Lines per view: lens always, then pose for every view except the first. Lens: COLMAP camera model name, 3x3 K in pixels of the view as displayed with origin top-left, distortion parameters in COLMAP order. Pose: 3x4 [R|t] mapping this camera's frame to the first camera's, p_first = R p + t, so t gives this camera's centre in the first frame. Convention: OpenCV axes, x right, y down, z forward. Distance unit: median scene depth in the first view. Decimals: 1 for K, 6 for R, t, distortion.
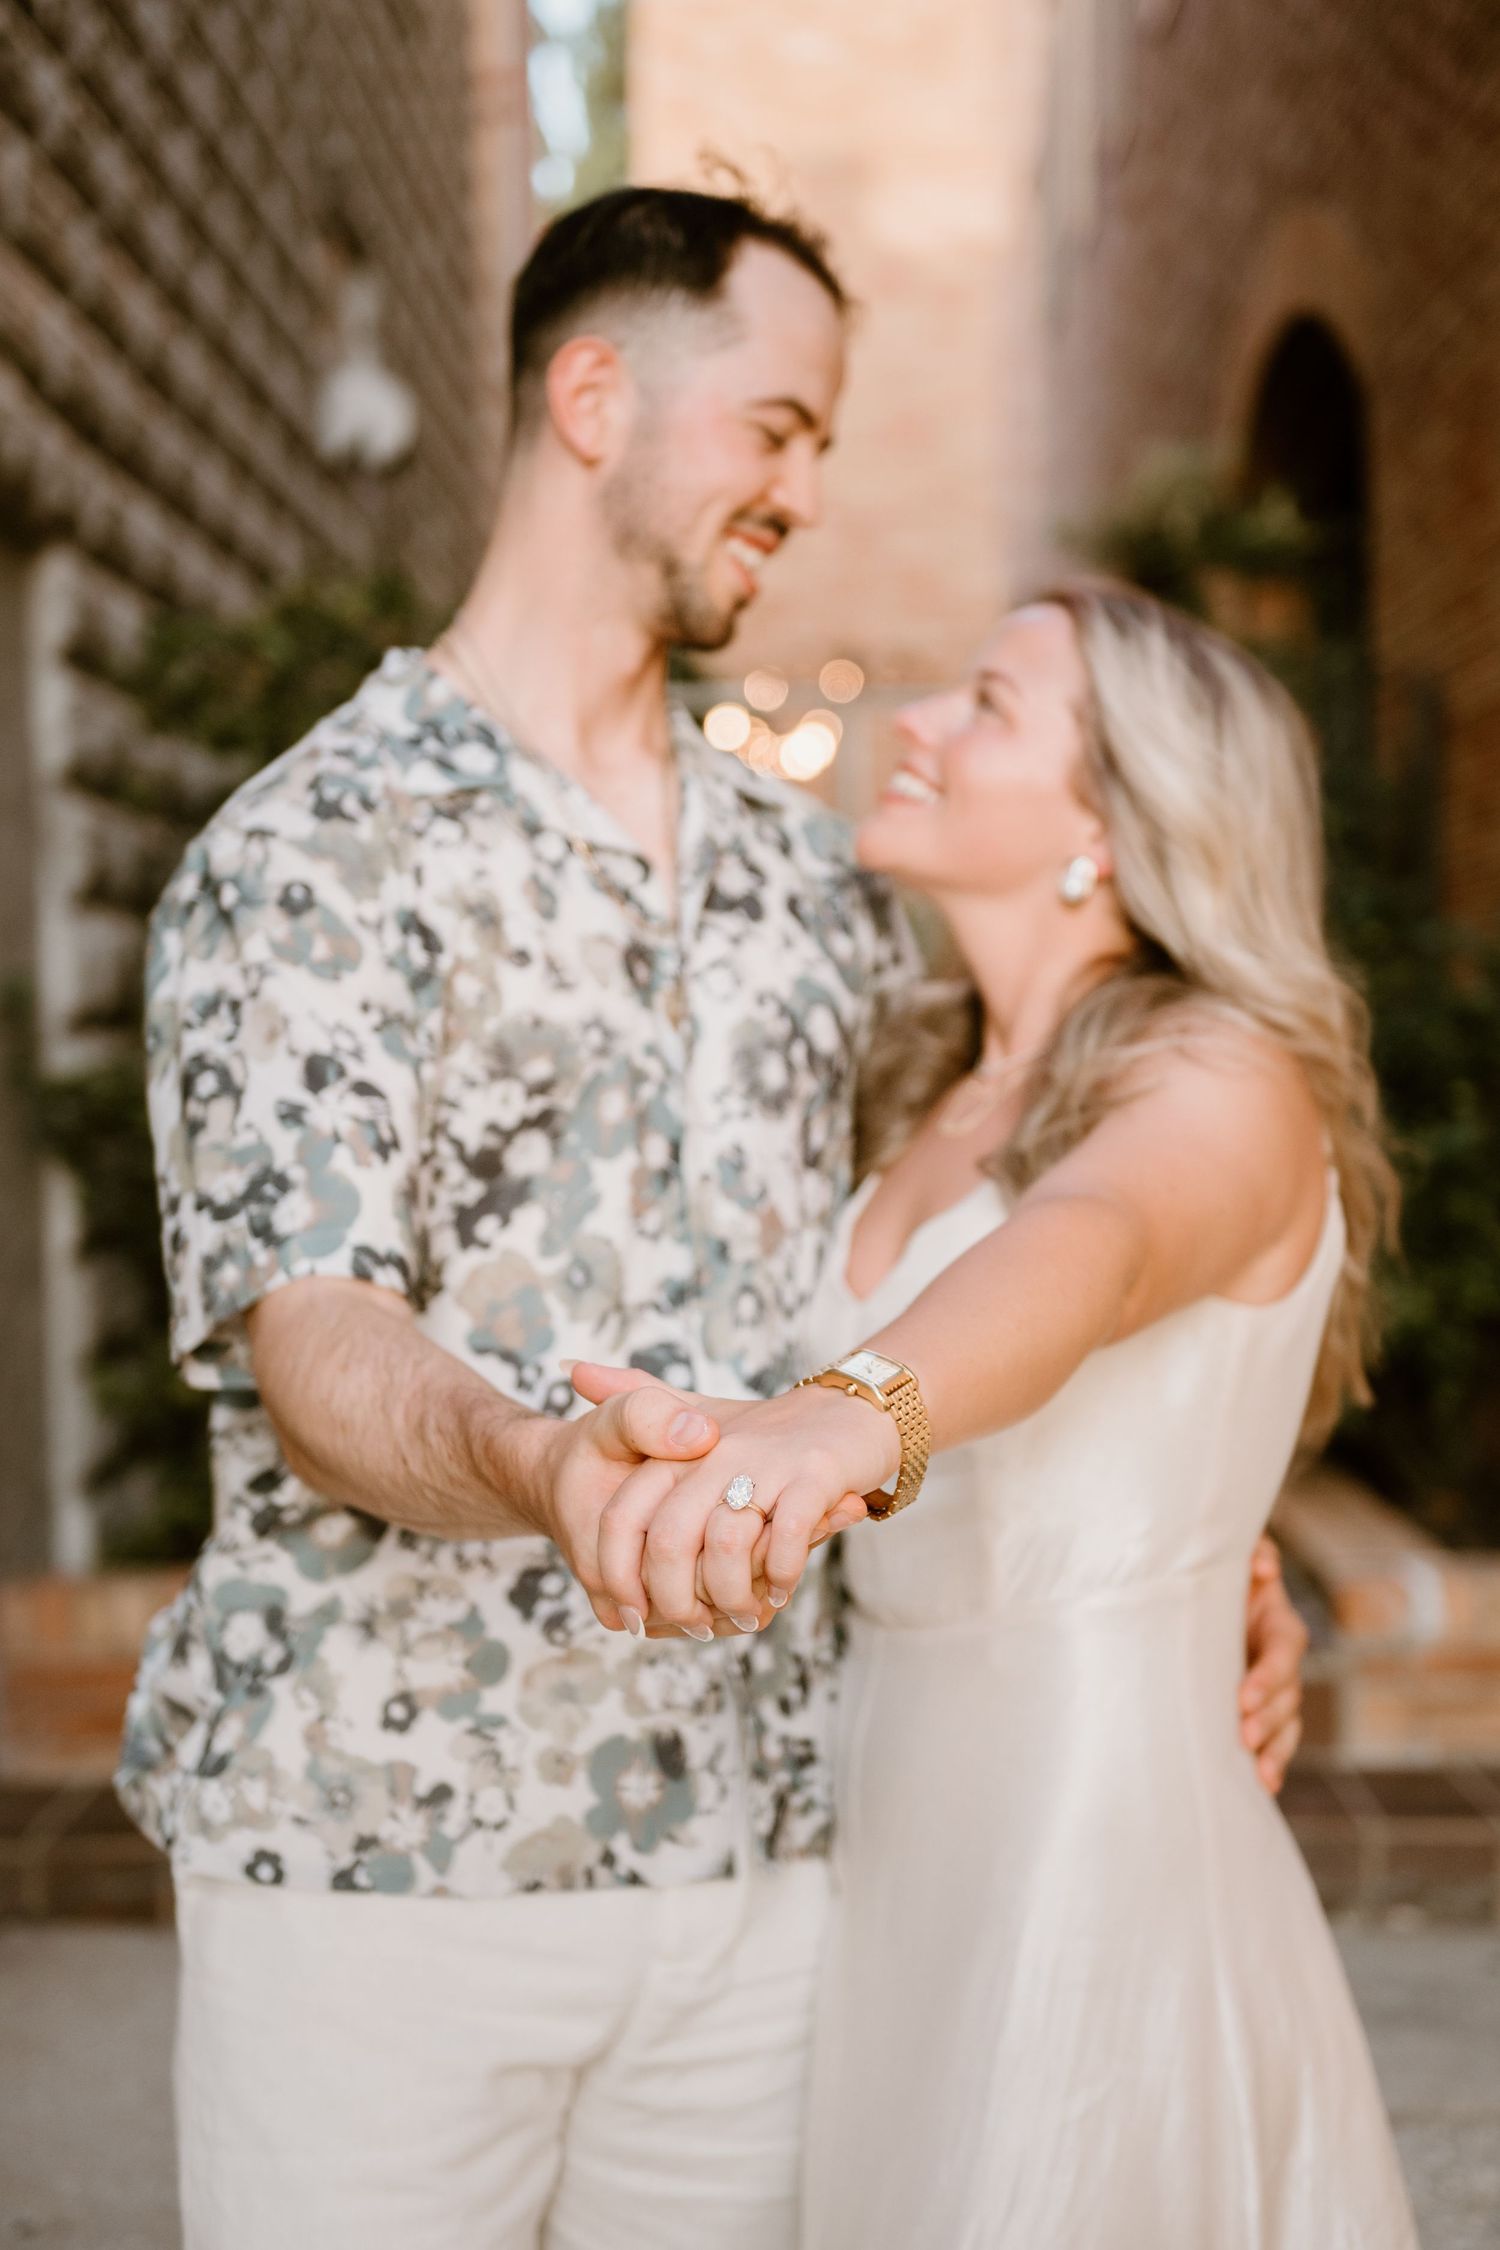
lens RADIAL K [[3178.8, 0, 742.6], [0, 3178.8, 1118.6], [0, 0, 1]] dist [0.026280, 0.000000]
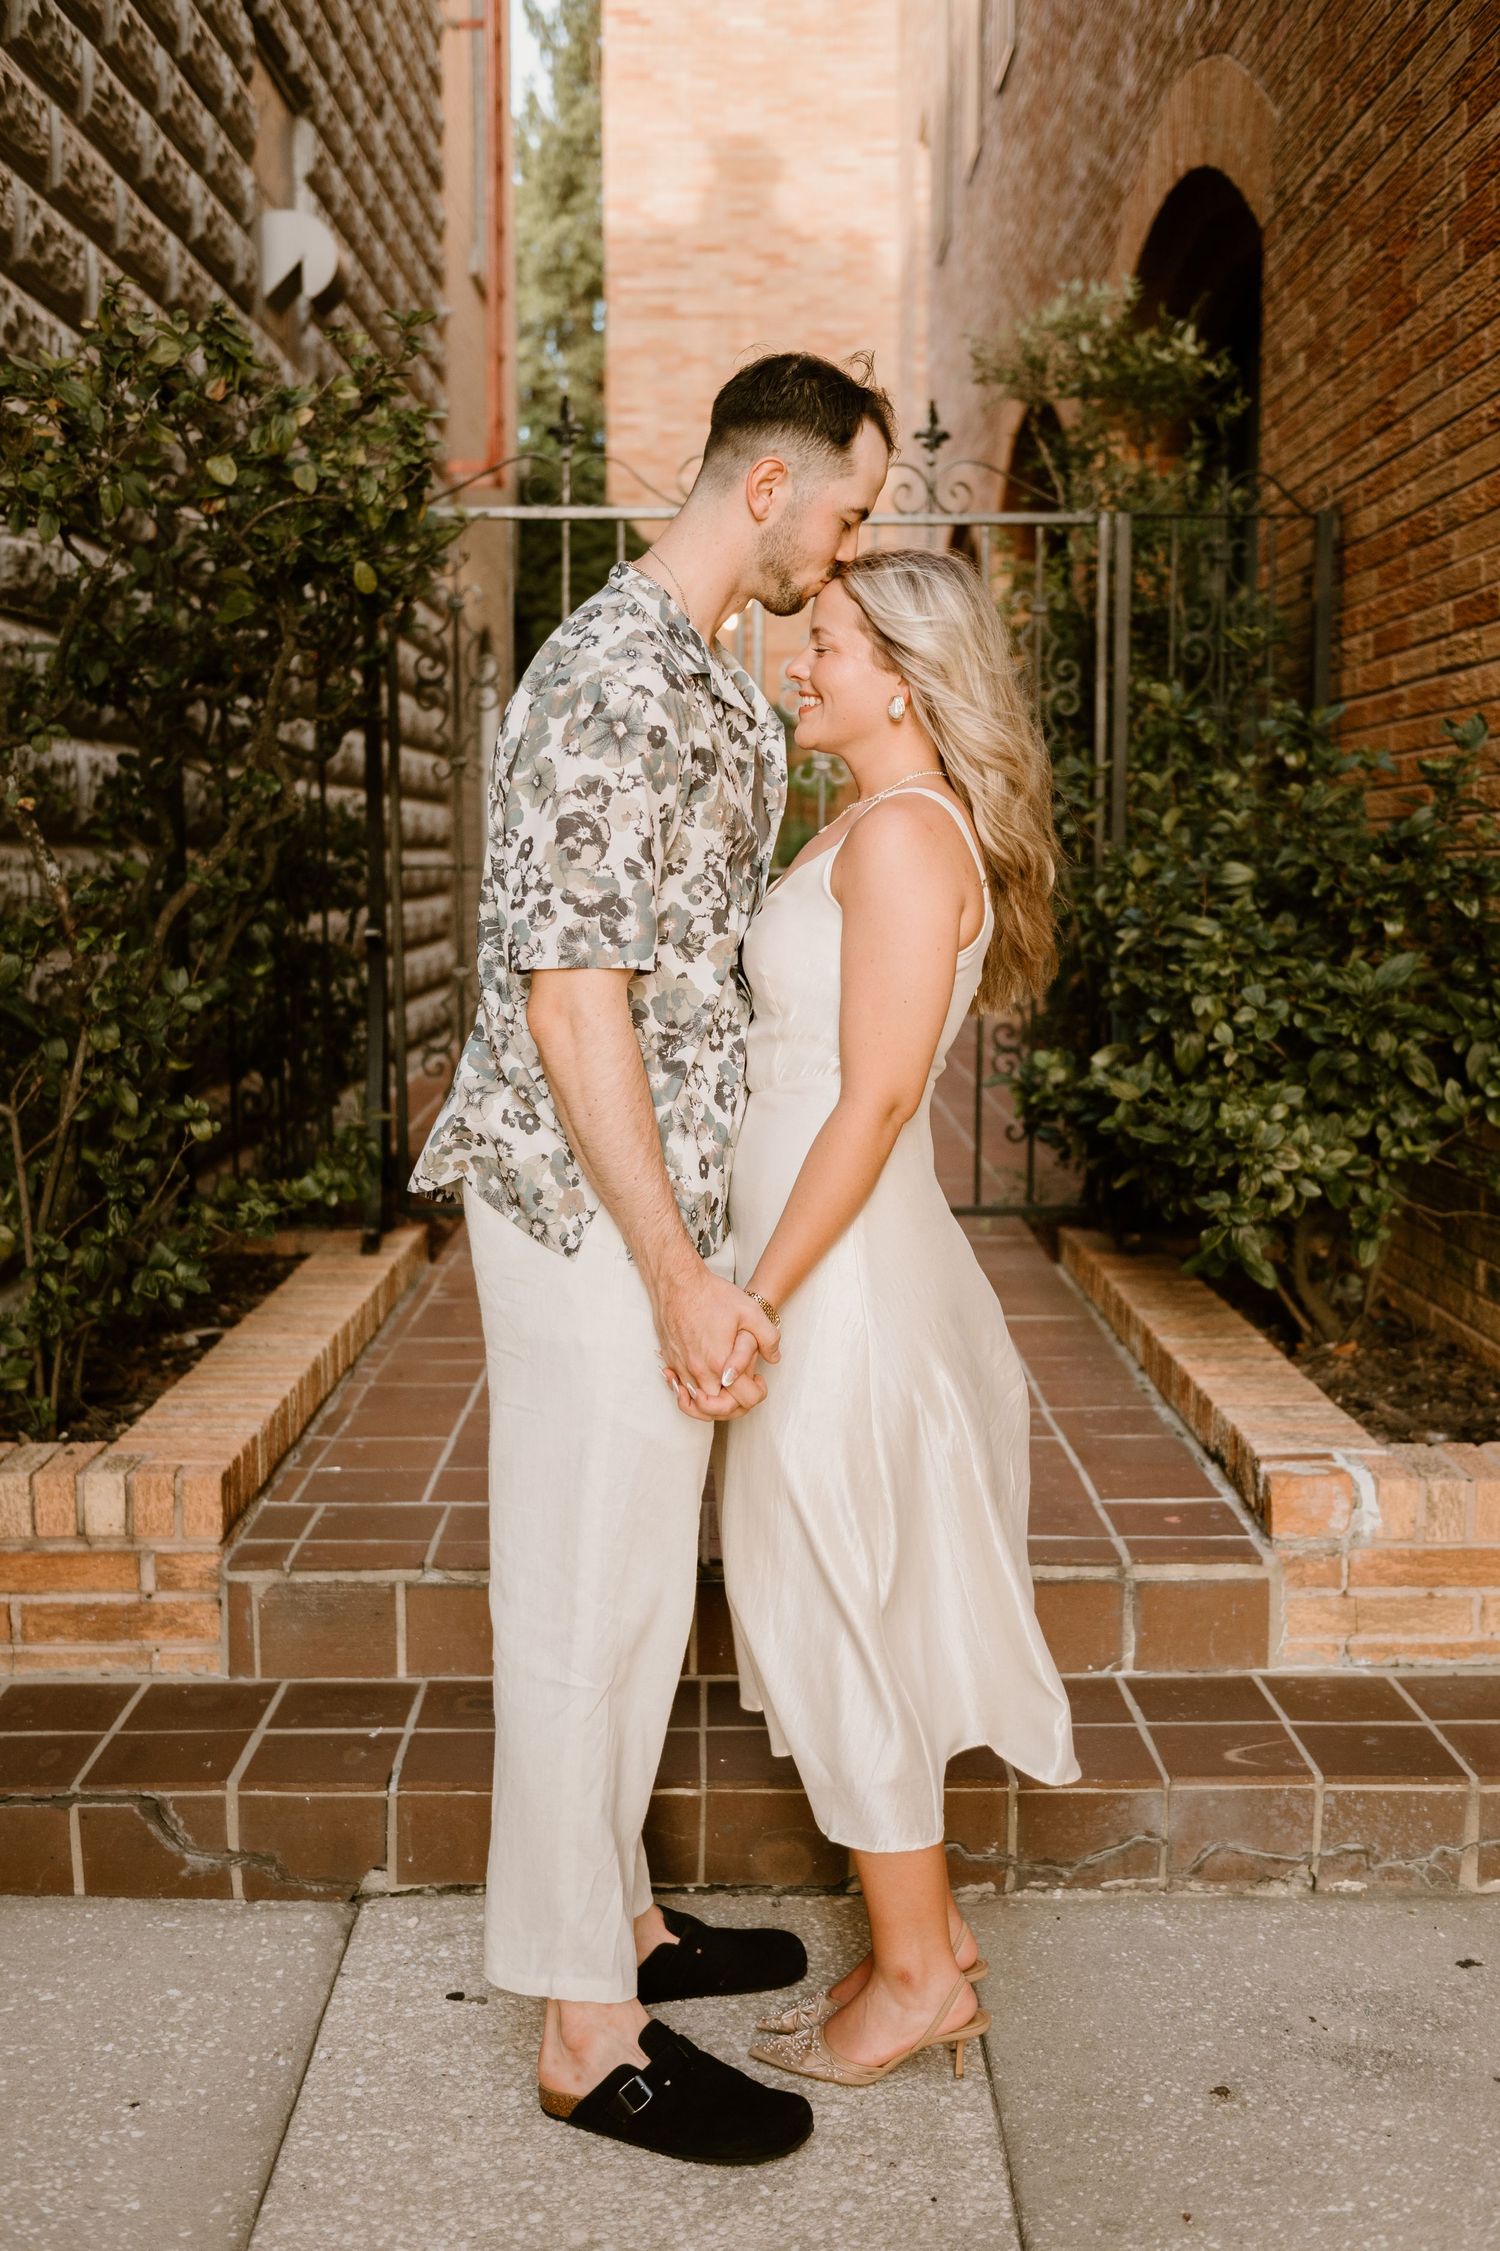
lens RADIAL K [[2389.2, 0, 746.0], [0, 2389.2, 1145.5], [0, 0, 1]] dist [-0.015083, 0.000000]
pose [[0.999651, 0.011183, 0.023931, 0.025745], [-0.013429, 0.995306, 0.095840, -0.010327], [-0.022747, -0.096128, 0.995109, 0.378248]]
